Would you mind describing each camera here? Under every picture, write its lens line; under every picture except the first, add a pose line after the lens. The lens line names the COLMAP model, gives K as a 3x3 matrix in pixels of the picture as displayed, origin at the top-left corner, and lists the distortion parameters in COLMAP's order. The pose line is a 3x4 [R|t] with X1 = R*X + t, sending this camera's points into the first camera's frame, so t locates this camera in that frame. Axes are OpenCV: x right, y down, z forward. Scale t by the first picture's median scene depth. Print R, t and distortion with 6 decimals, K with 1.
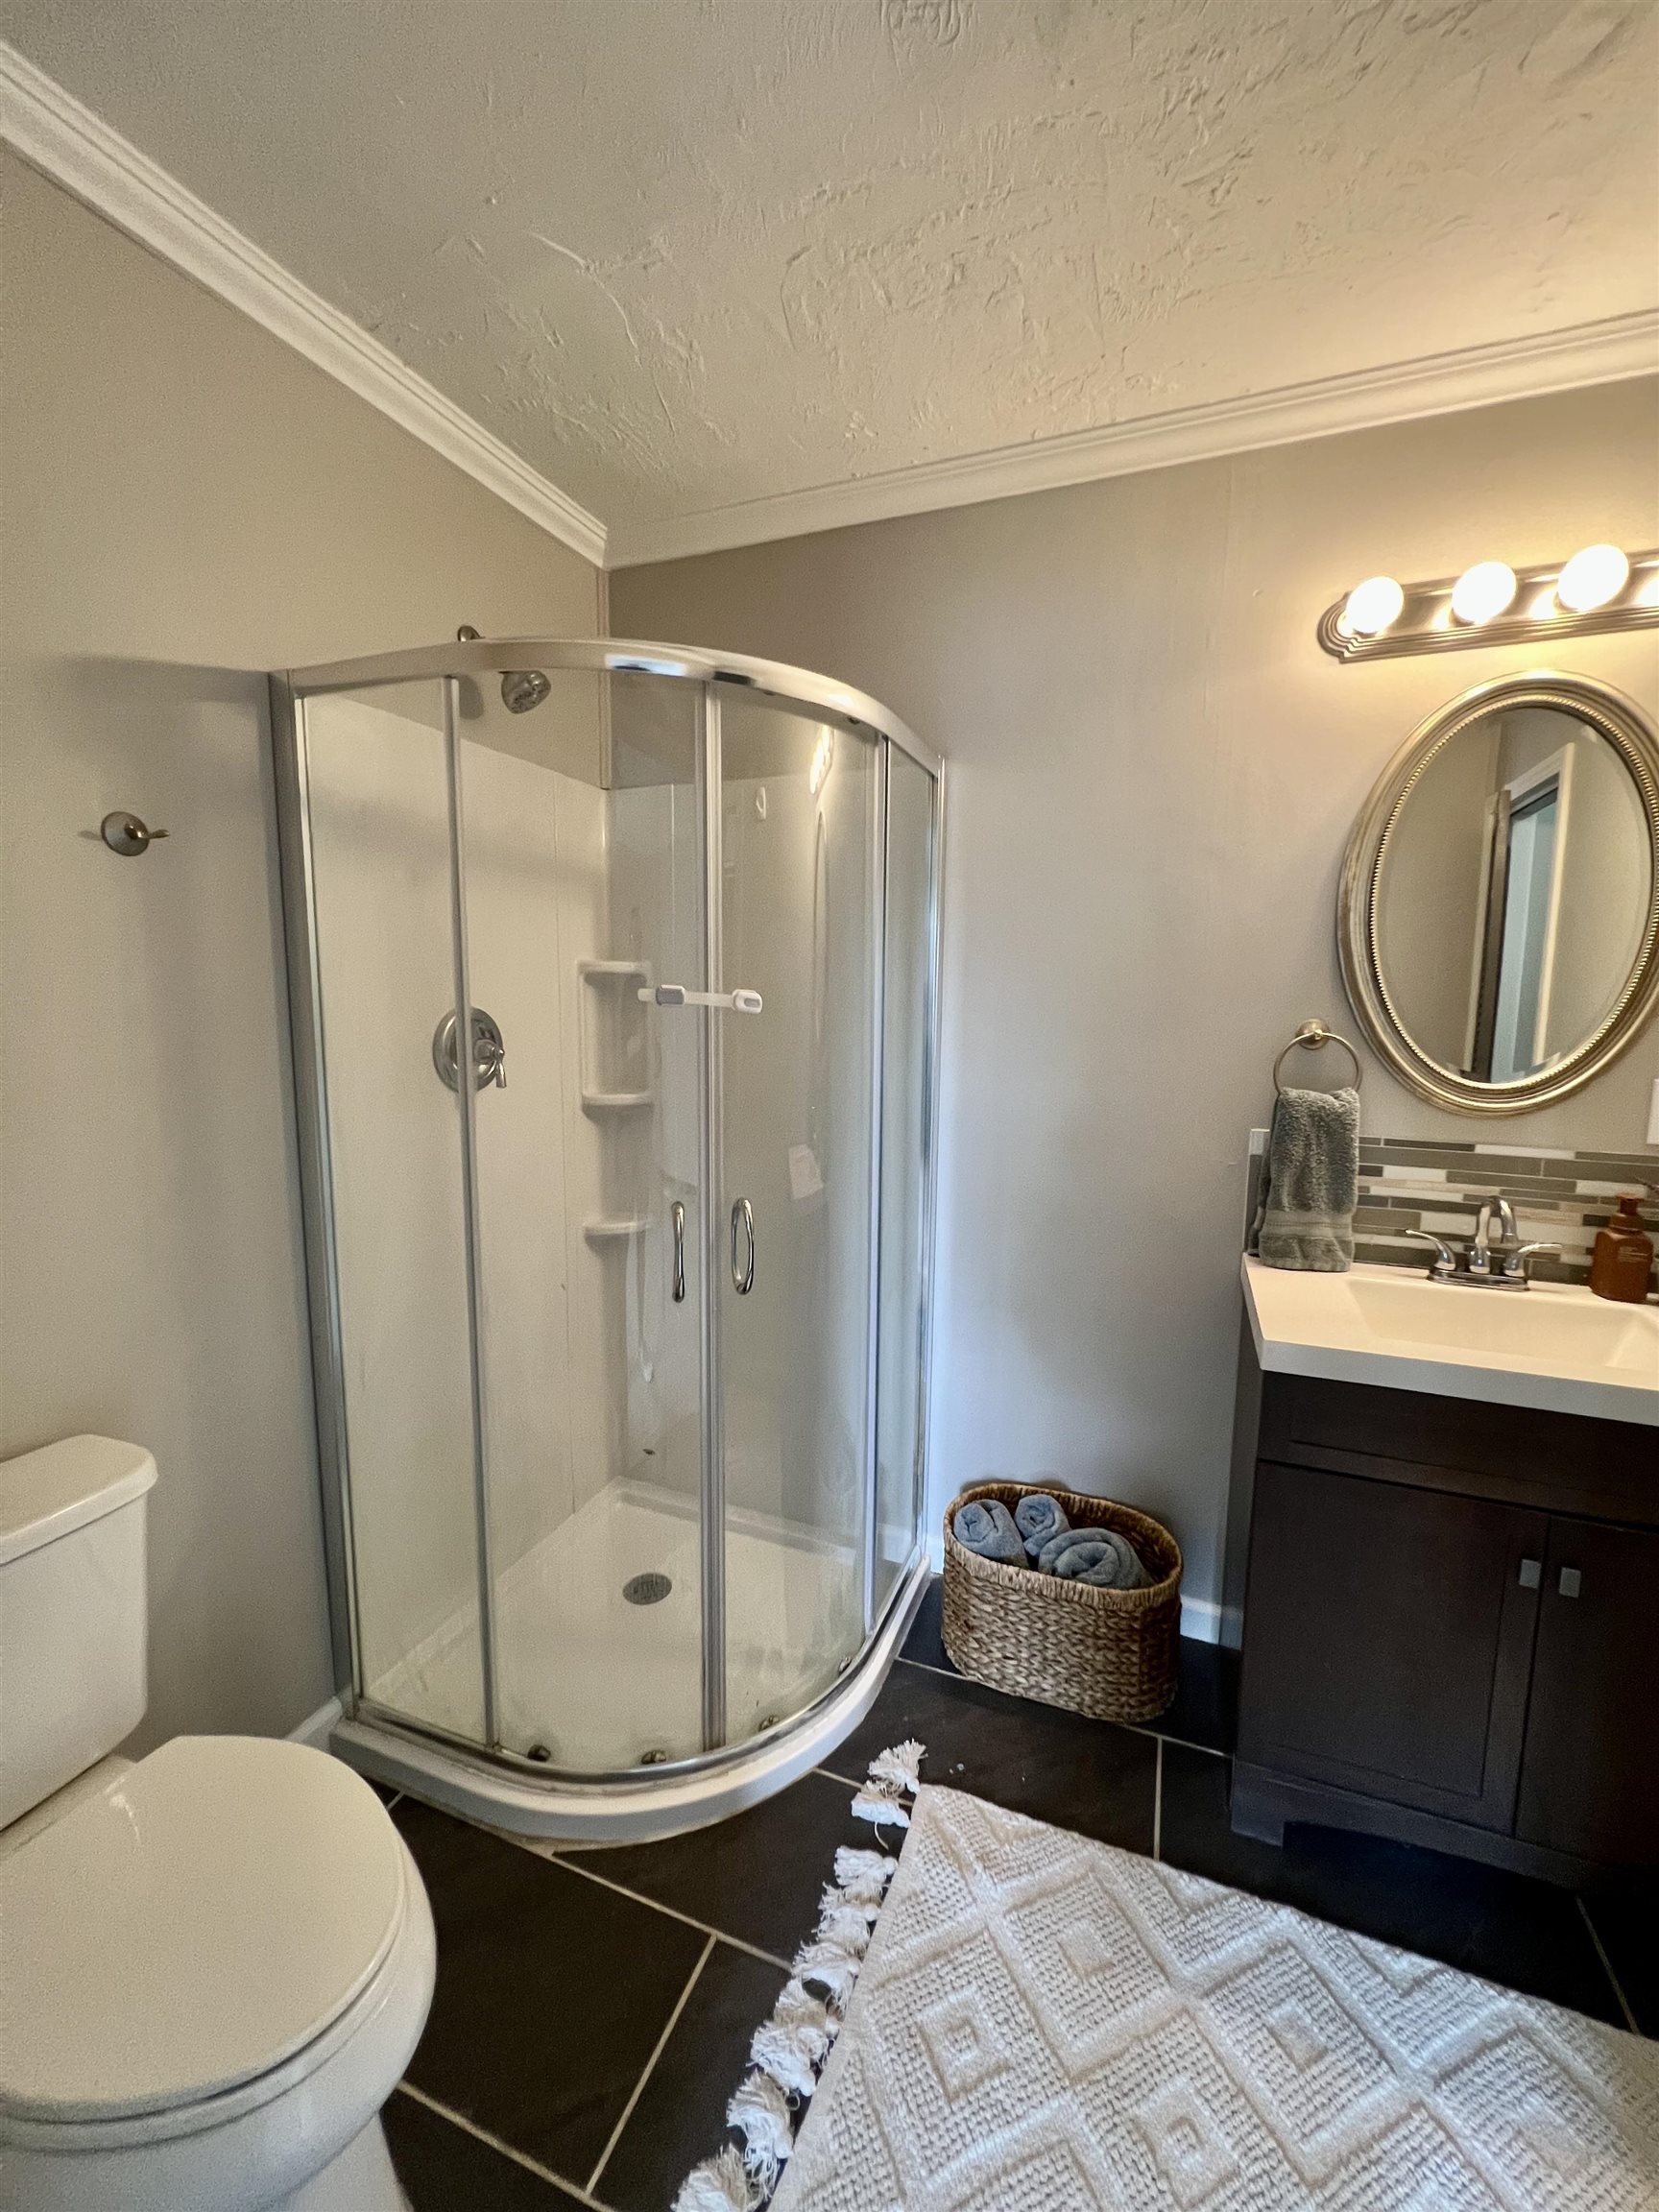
lens RADIAL K [[882.1, 0, 844.4], [0, 882.1, 1102.4], [0, 0, 1]] dist [-0.001455, 0.000773]
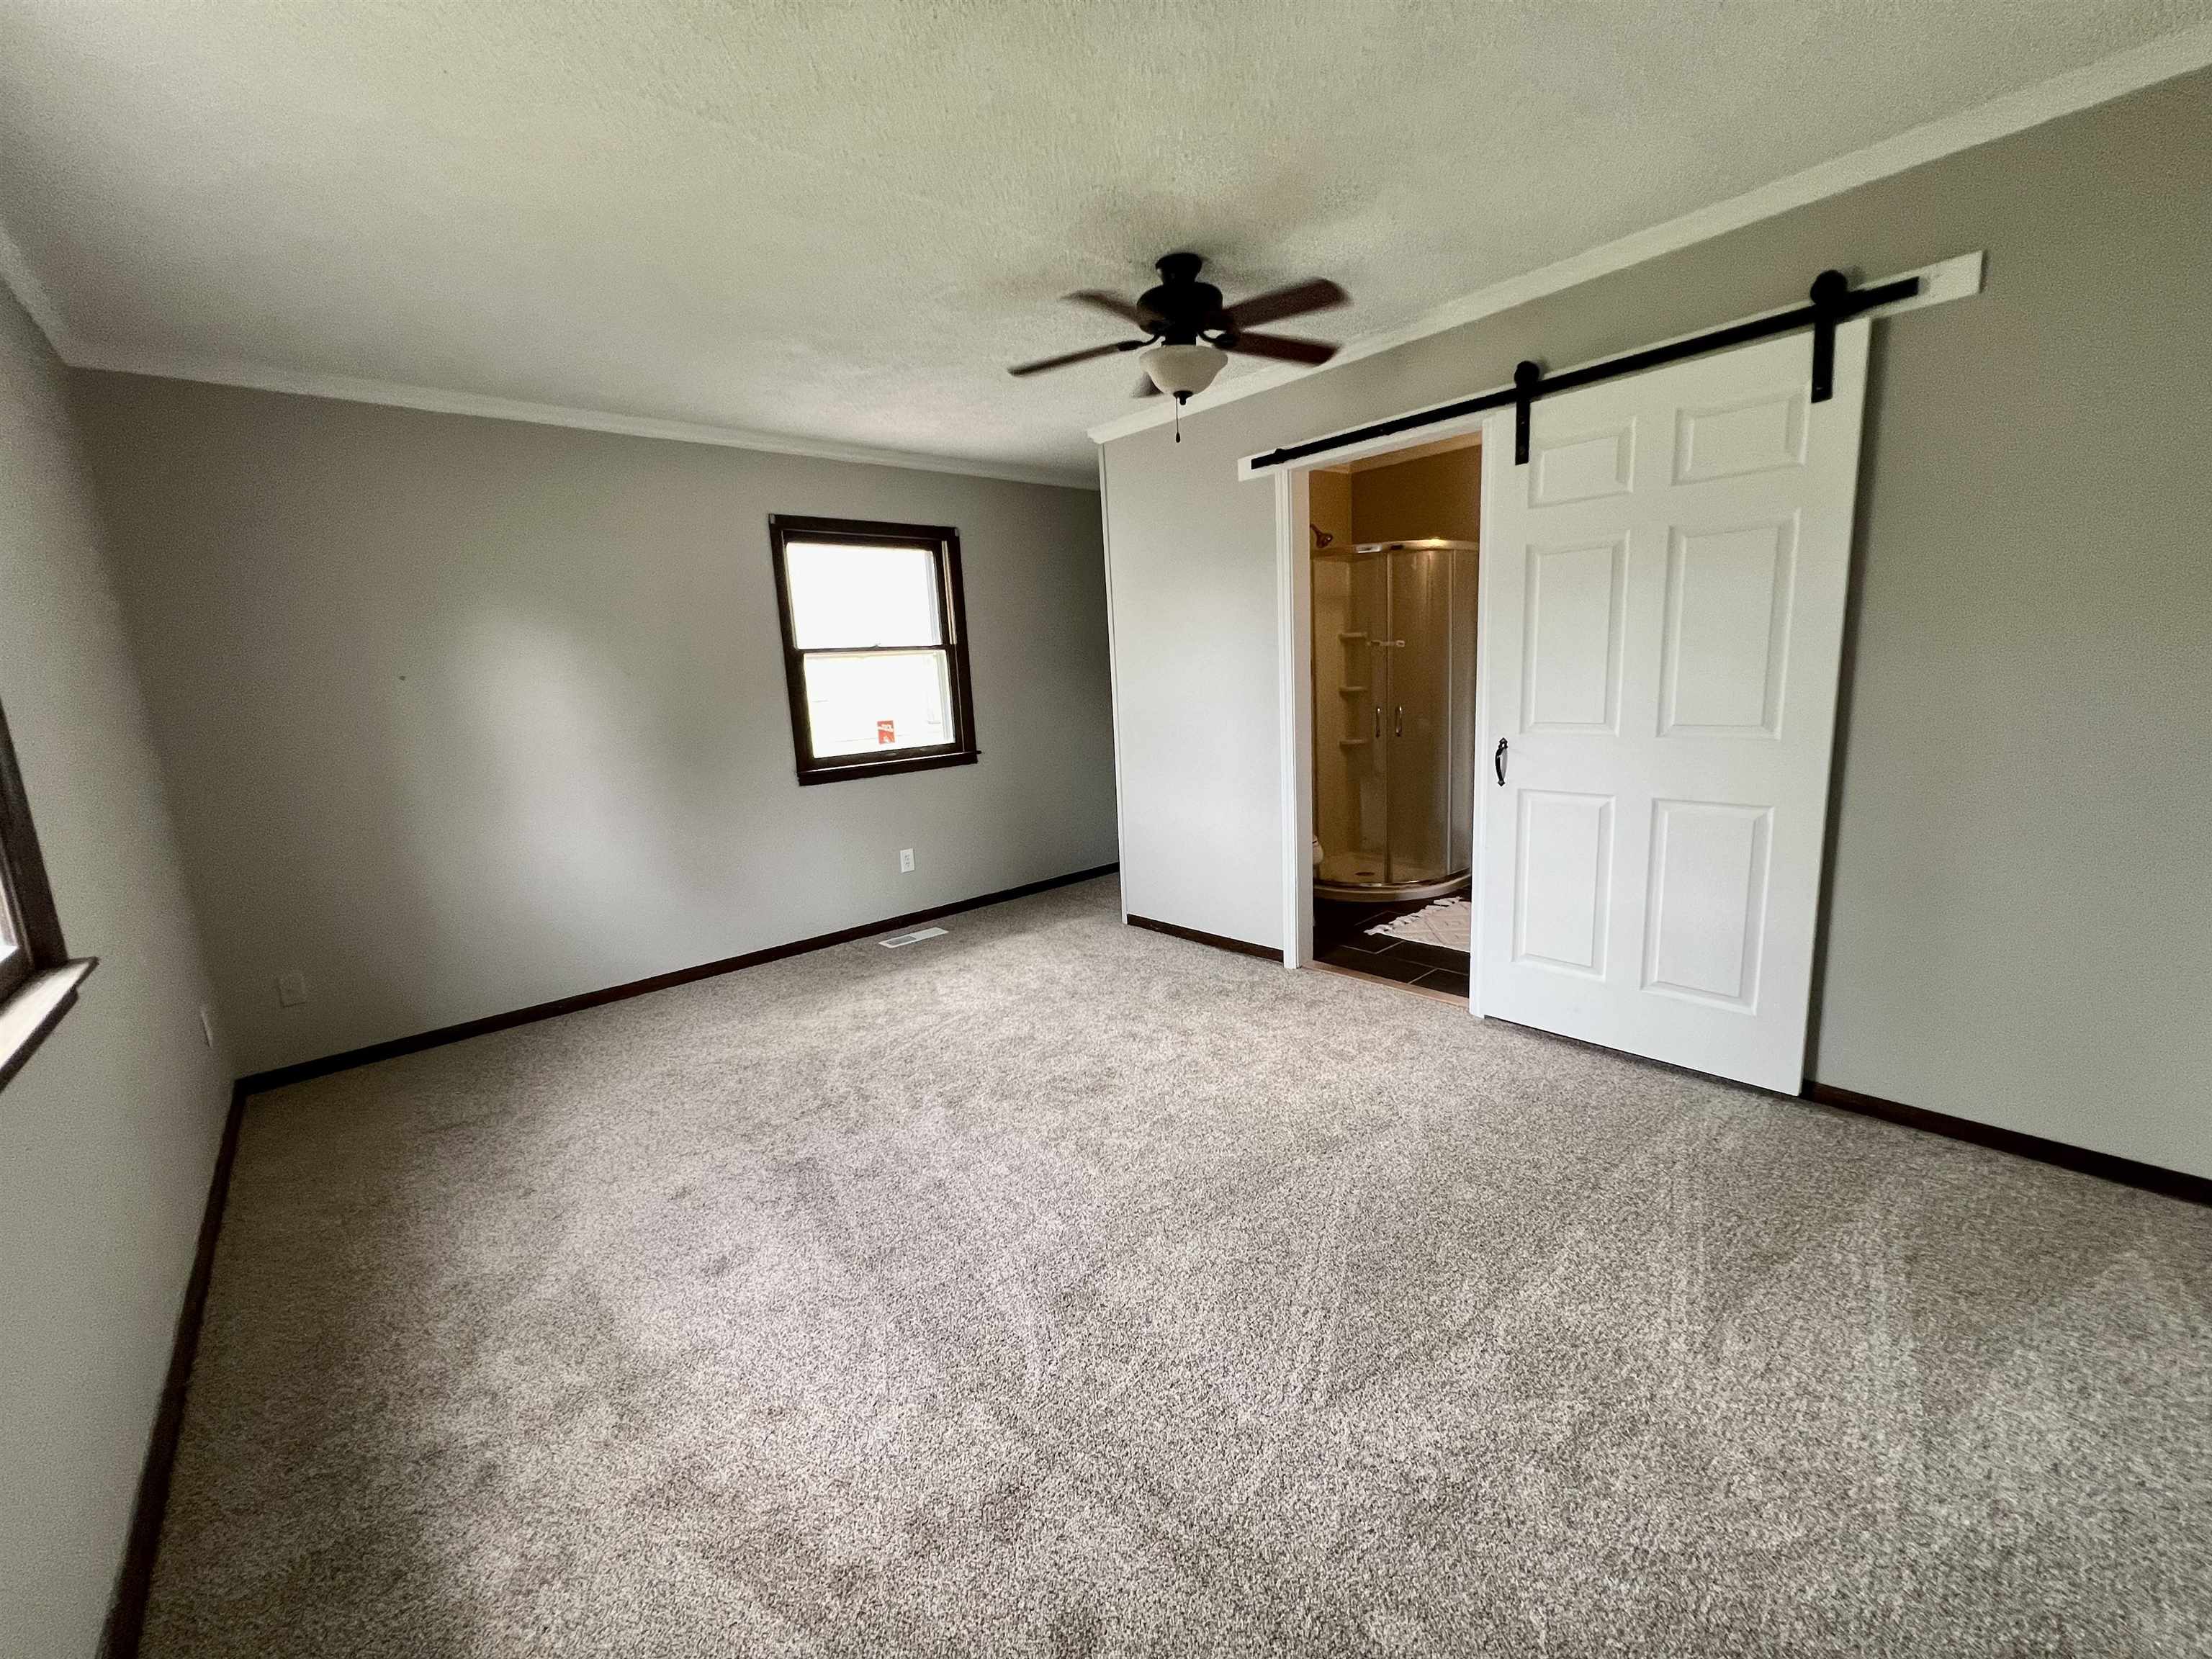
lens RADIAL K [[882.1, 0, 1100.9], [0, 882.1, 821.8], [0, 0, 1]] dist [-0.001455, 0.000773]
pose [[0.881494, 0.022795, -0.471644, 0.448500], [0.010261, 0.997674, 0.067396, 0.298954], [0.472083, -0.064249, 0.879210, -2.338275]]
